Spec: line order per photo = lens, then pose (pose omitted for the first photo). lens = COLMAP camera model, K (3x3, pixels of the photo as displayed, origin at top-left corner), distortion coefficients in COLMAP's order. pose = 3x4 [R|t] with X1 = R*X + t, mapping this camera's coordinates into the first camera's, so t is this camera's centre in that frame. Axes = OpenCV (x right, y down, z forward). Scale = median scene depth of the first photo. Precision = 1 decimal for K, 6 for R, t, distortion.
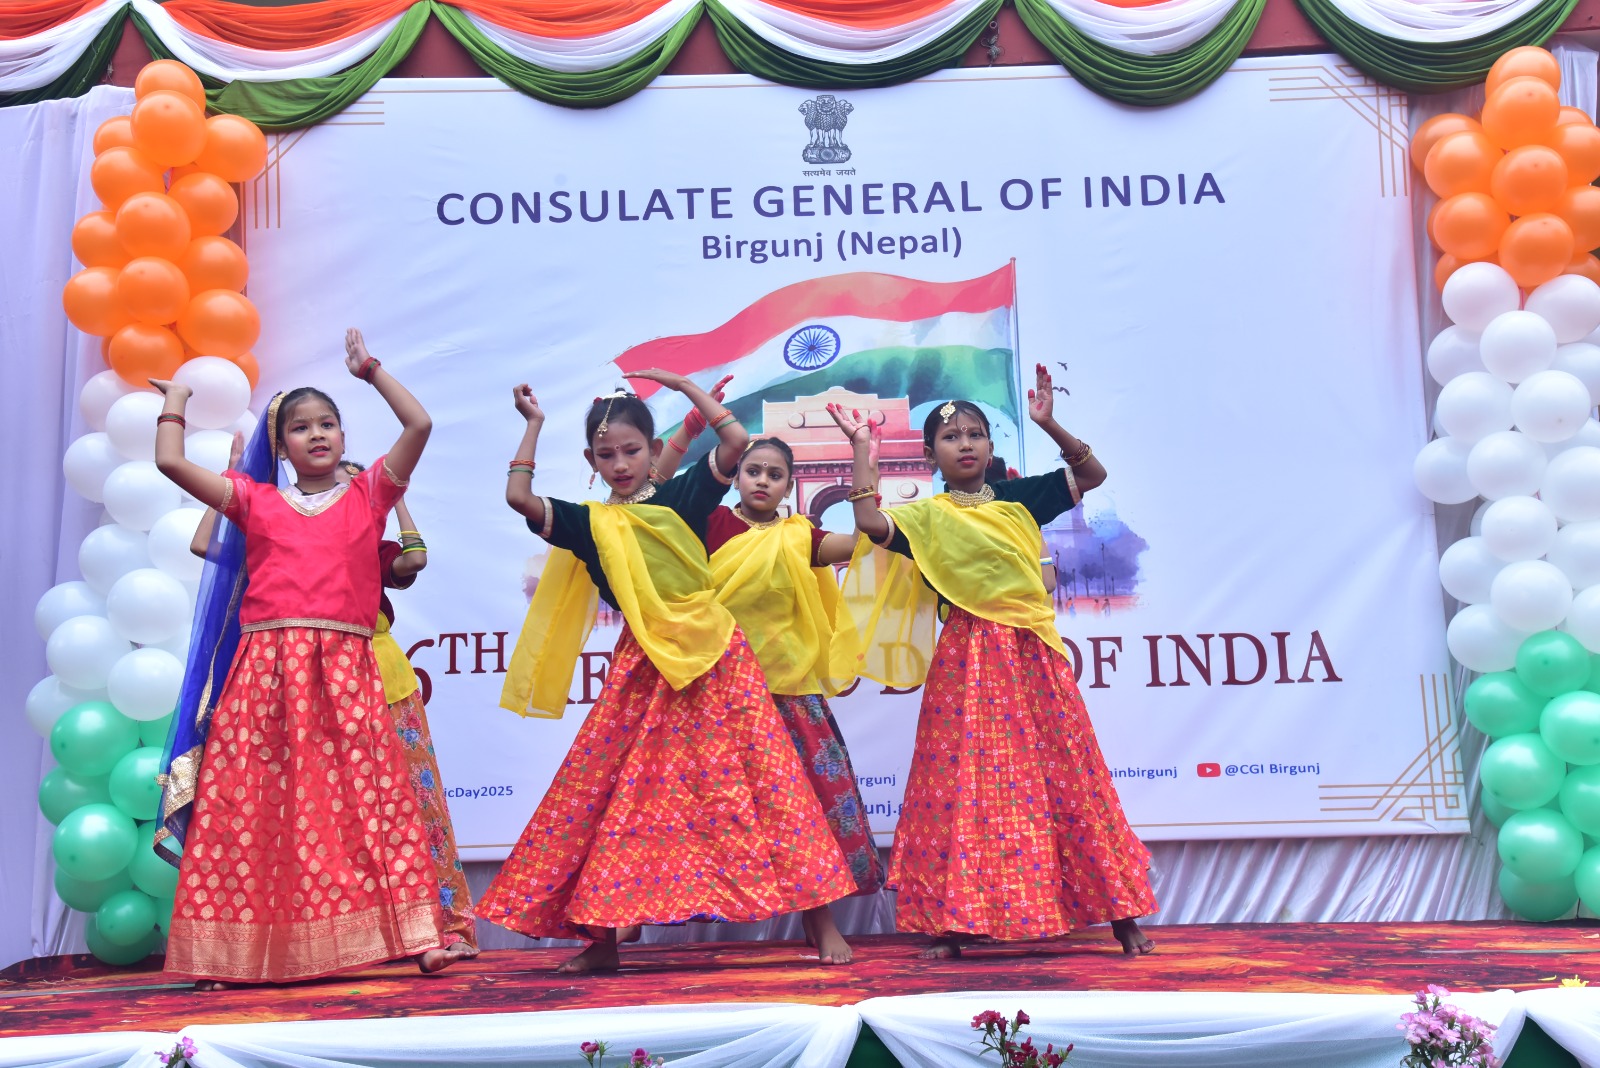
lens RADIAL K [[1930.9, 0, 798.1], [0, 1930.9, 537.5], [0, 0, 1]] dist [0.170882, 0.000000]
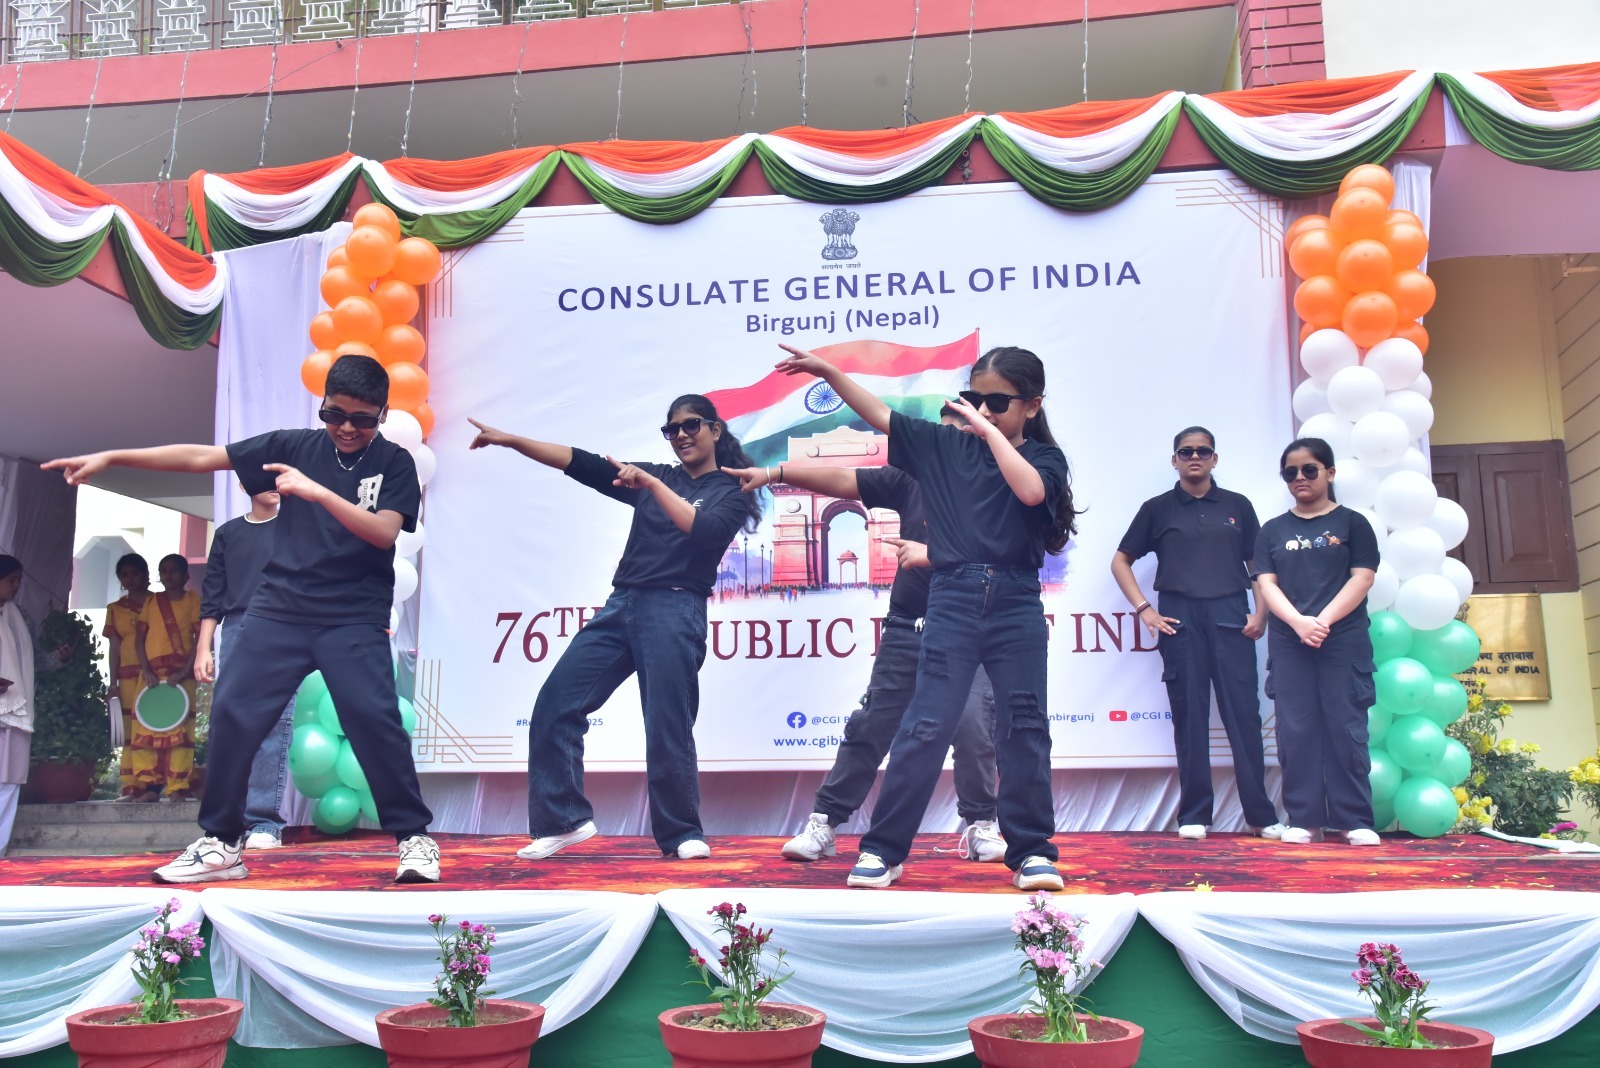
lens RADIAL K [[1458.5, 0, 803.0], [0, 1458.5, 539.2], [0, 0, 1]] dist [0.036766, 0.000000]
pose [[0.990724, 0.002111, -0.135877, 0.128347], [-0.000370, 0.999918, 0.012837, -0.012285], [0.135893, -0.012668, 0.990643, -0.006005]]
